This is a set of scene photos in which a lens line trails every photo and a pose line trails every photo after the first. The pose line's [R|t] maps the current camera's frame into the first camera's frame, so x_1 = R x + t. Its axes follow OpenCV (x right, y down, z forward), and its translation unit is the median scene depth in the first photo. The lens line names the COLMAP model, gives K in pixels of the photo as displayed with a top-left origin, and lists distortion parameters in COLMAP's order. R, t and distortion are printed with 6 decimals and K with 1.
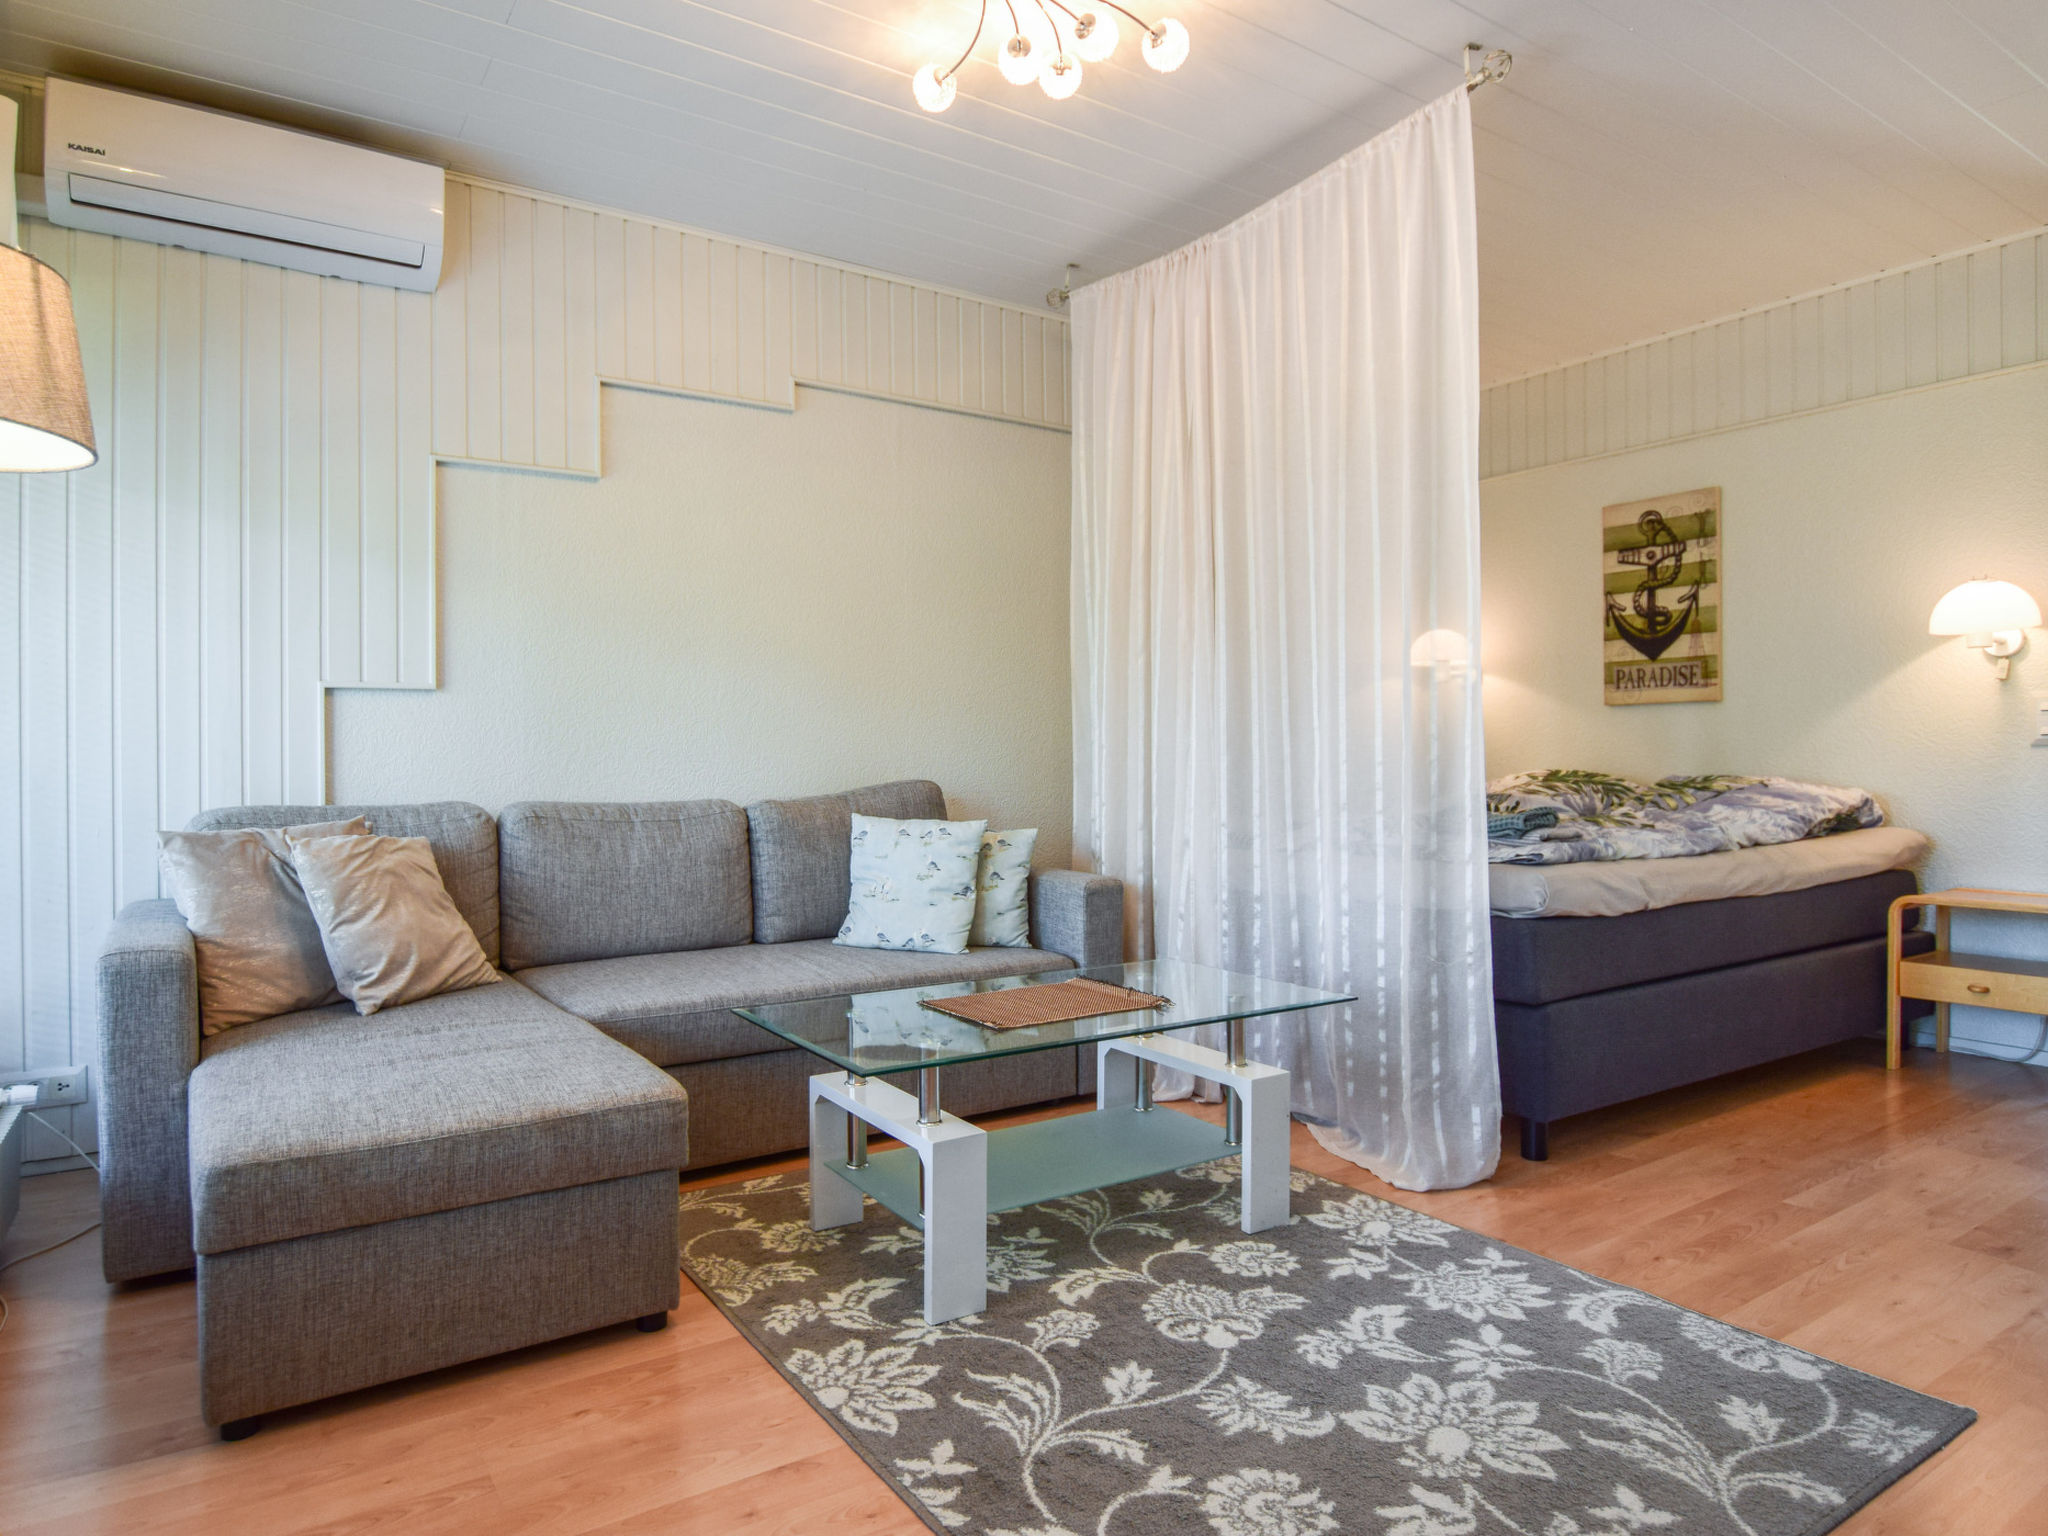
lens RADIAL K [[1218.7, 0, 1025.2], [0, 1218.7, 747.5], [0, 0, 1]] dist [-0.019692, 0.000027]
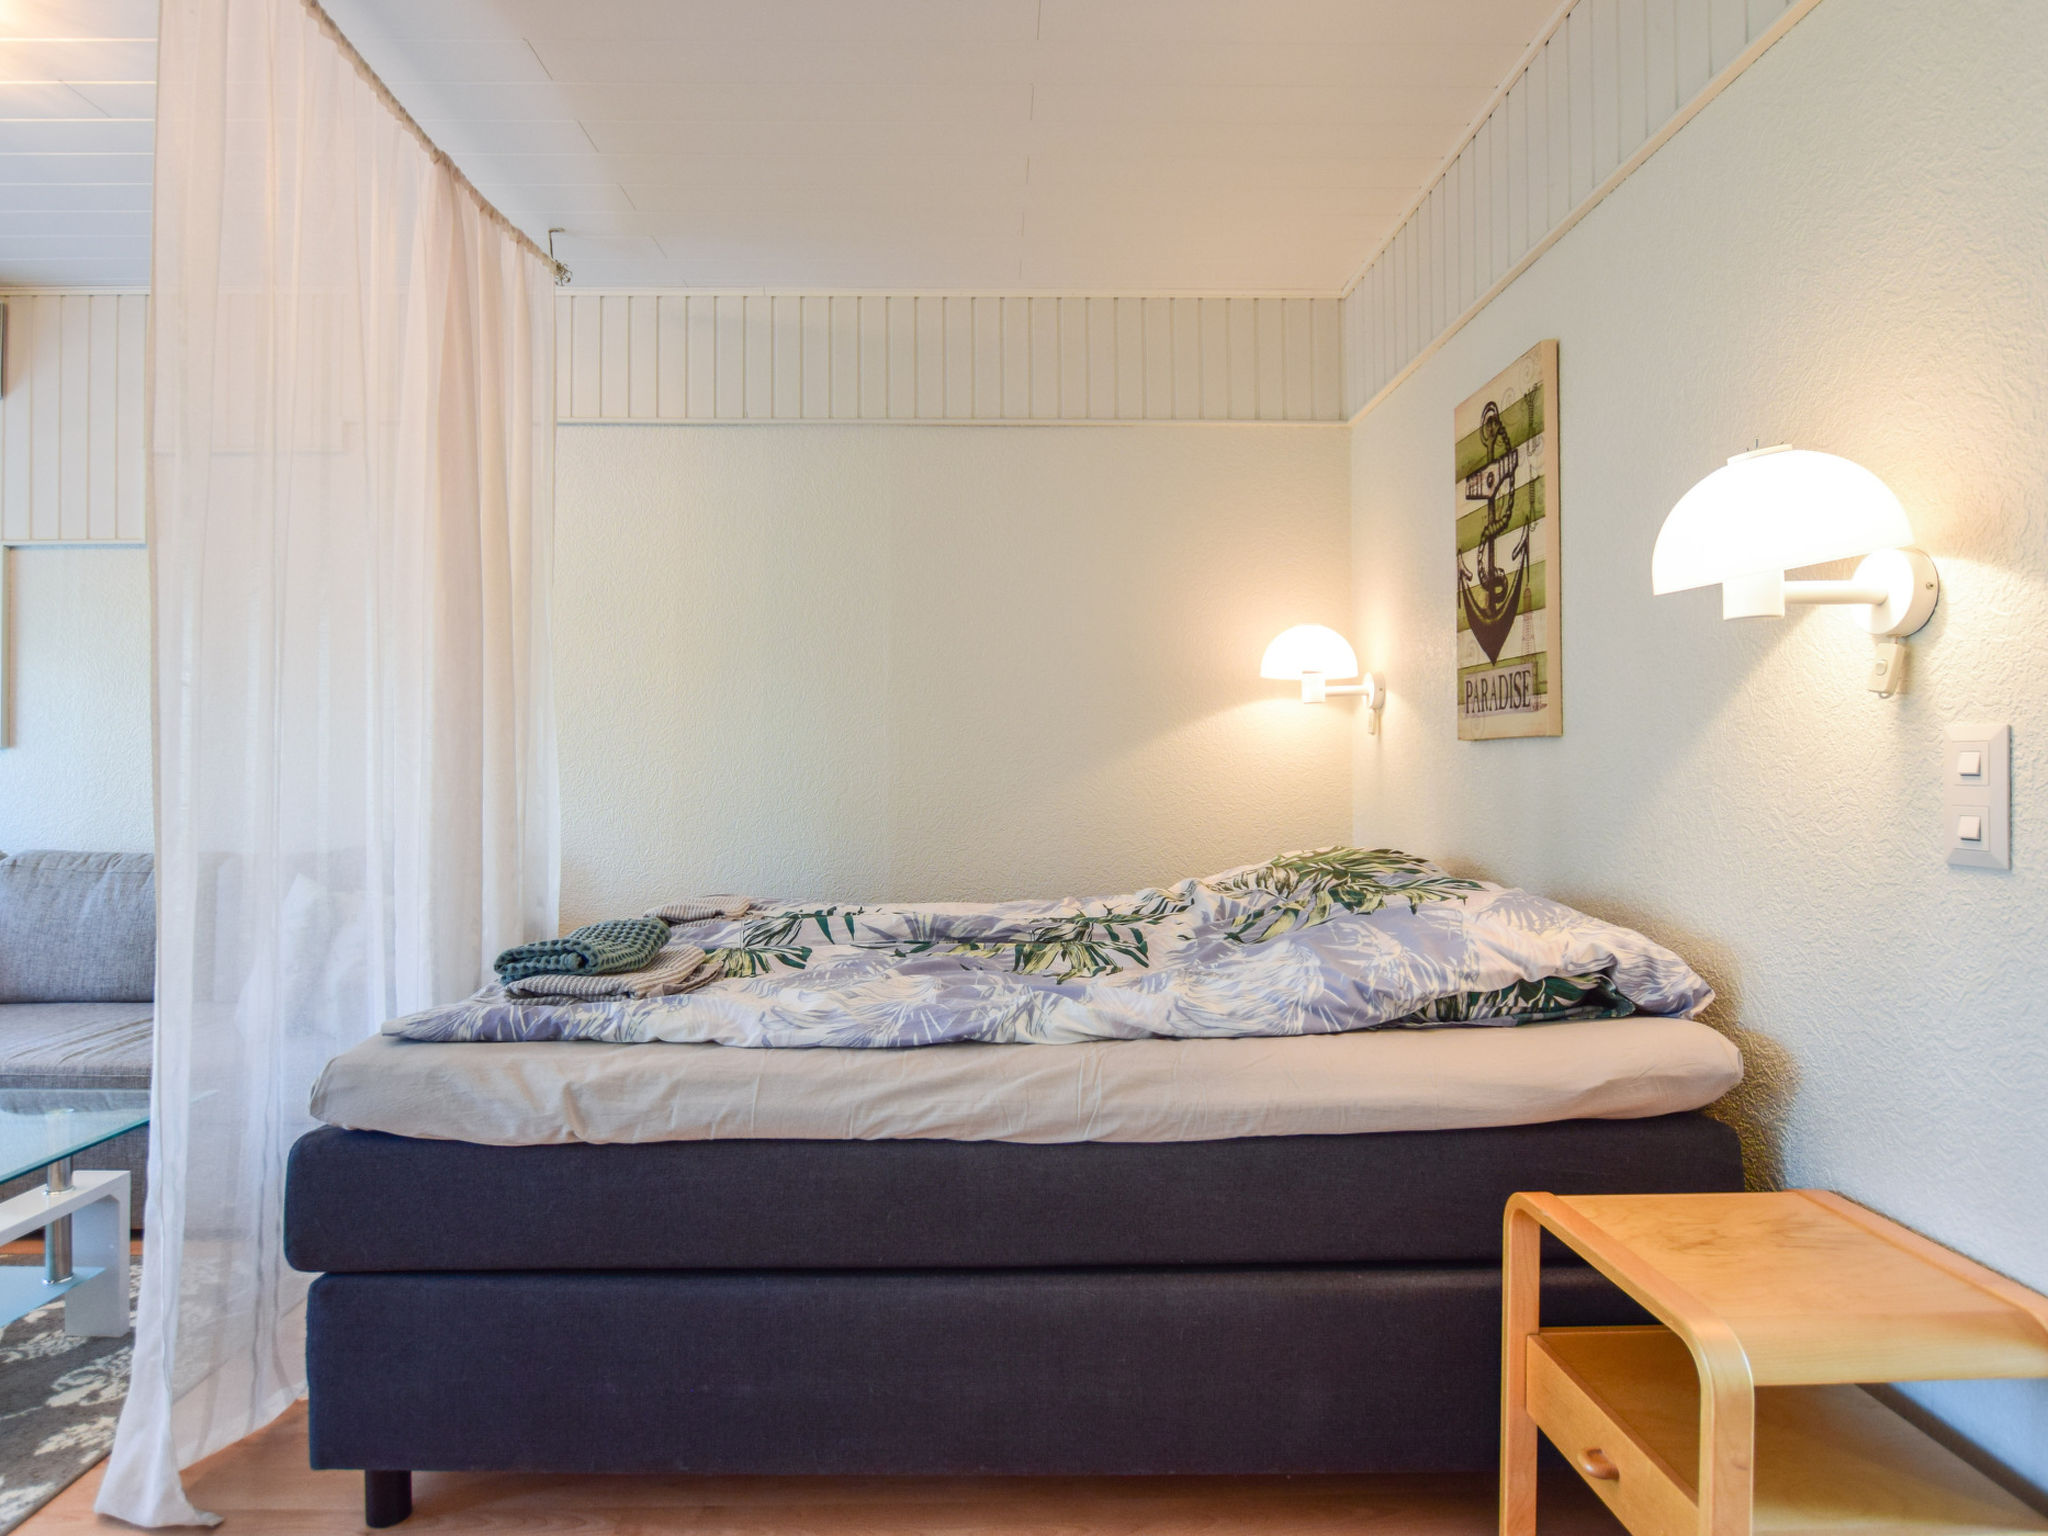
lens RADIAL K [[1157.1, 0, 1019.3], [0, 1157.1, 748.9], [0, 0, 1]] dist [-0.020289, -0.001524]
pose [[0.847370, -0.002334, -0.530998, 0.640696], [0.000200, 0.999992, -0.004077, -0.030560], [0.531003, 0.003348, 0.847363, 0.437351]]
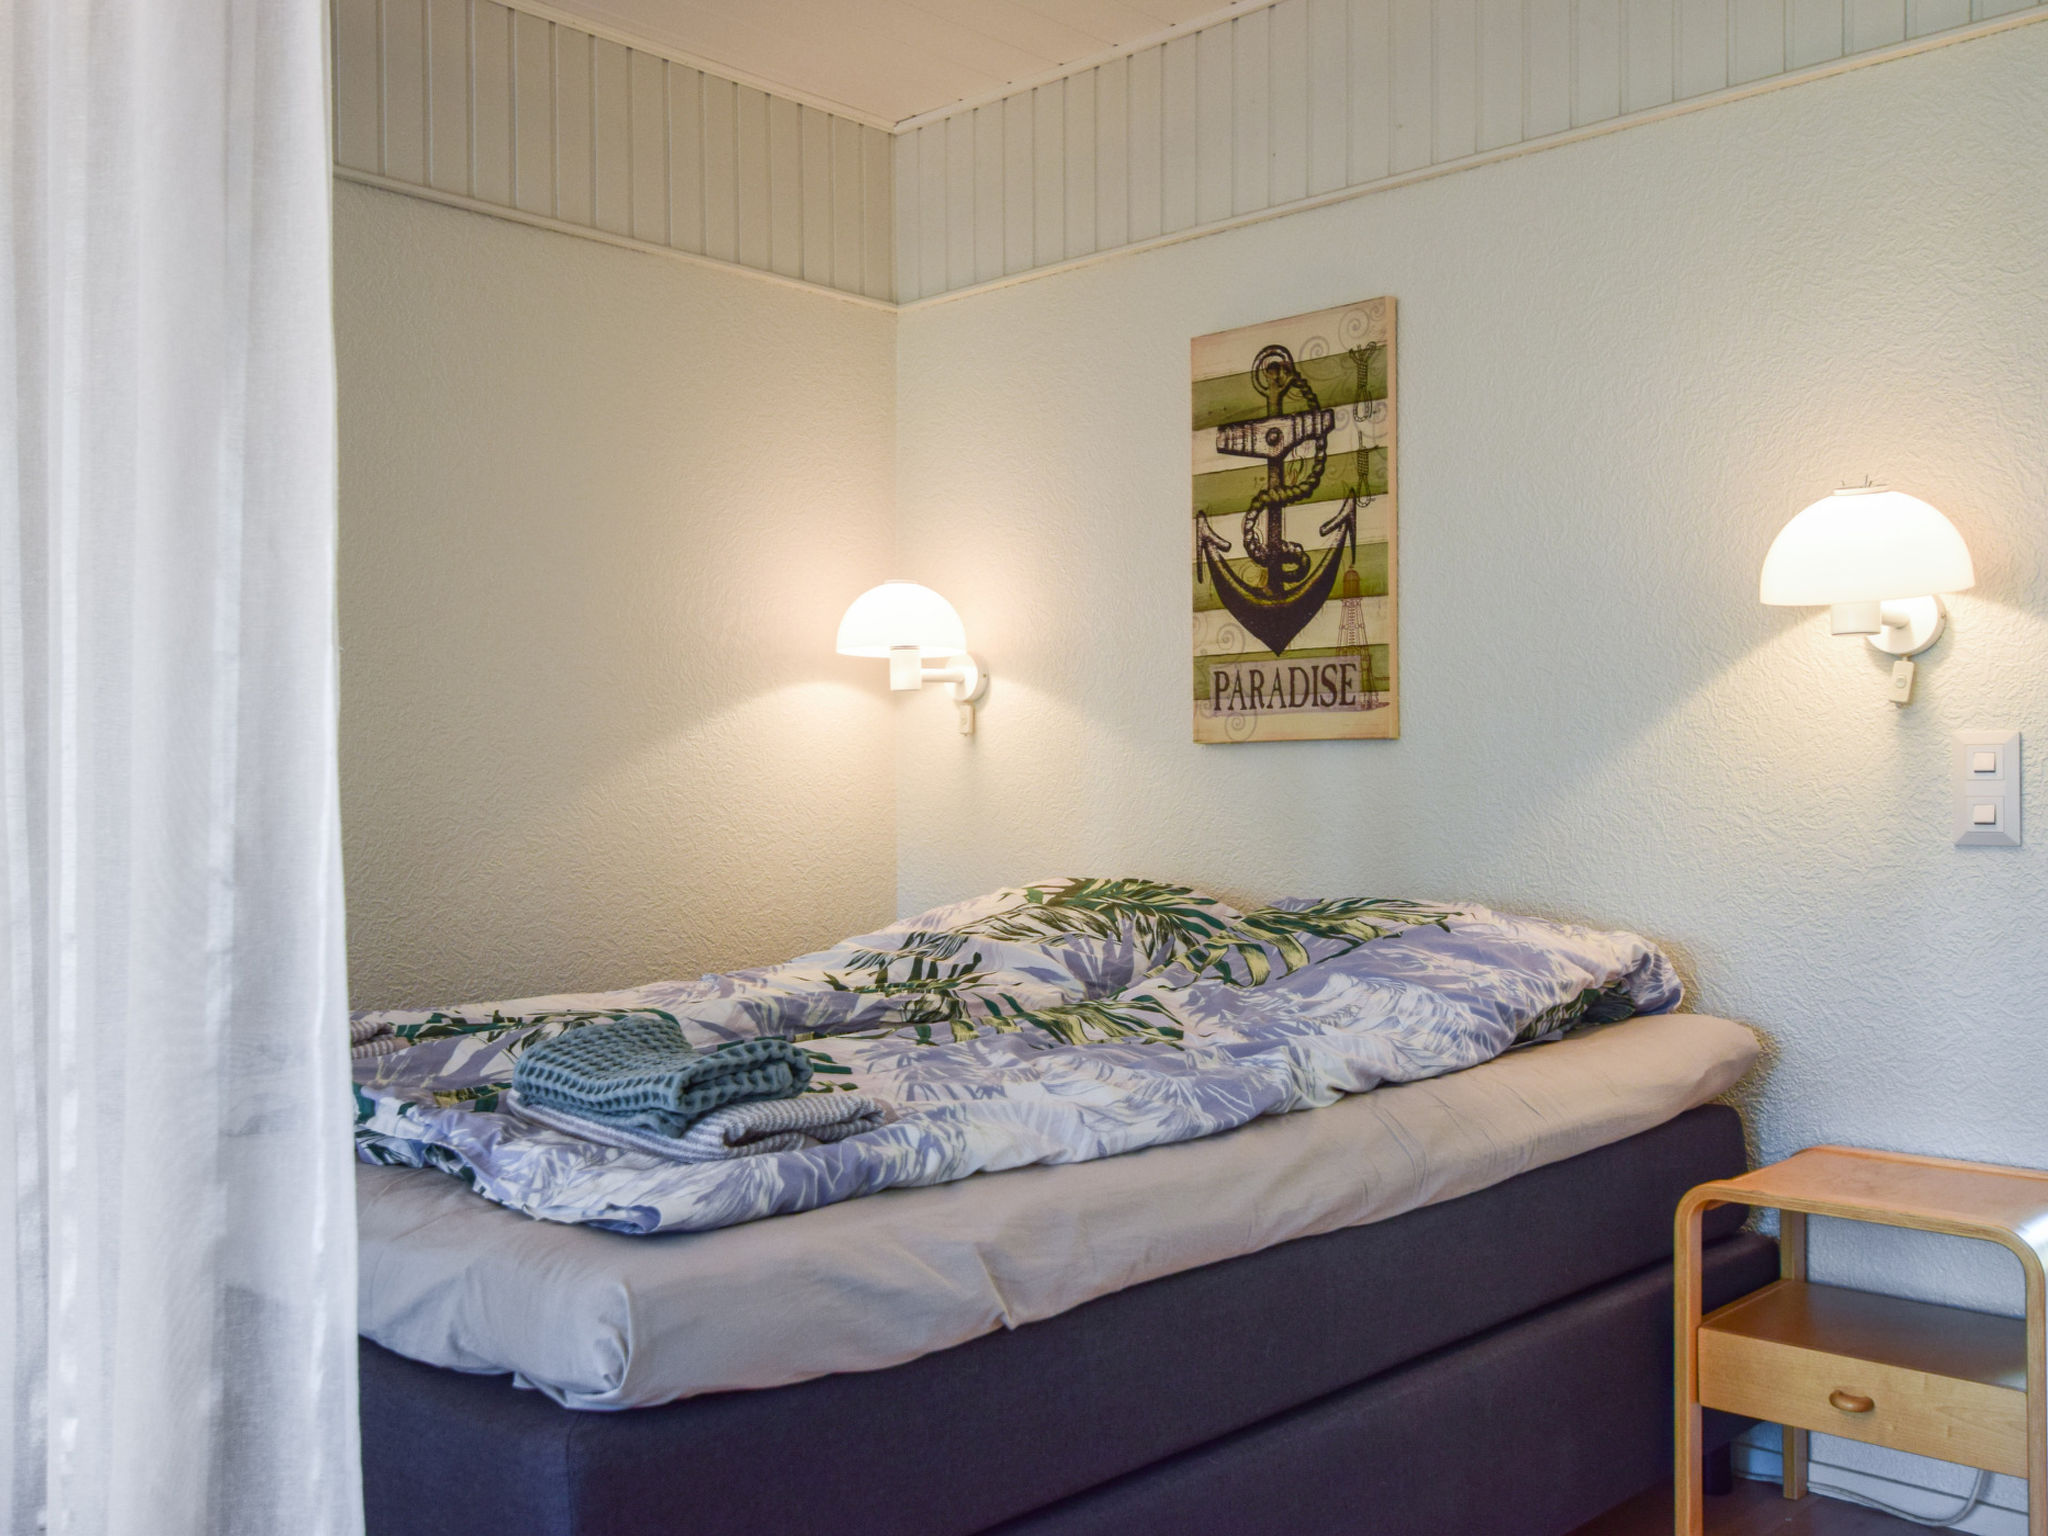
lens RADIAL K [[1884.7, 0, 1019.2], [0, 1884.7, 754.2], [0, 0, 1]] dist [-0.022391, 0.066181]
pose [[0.975726, 0.006942, 0.218886, 0.261876], [-0.003865, 0.999888, -0.014482, -0.020700], [-0.218962, 0.013284, 0.975643, 0.297762]]
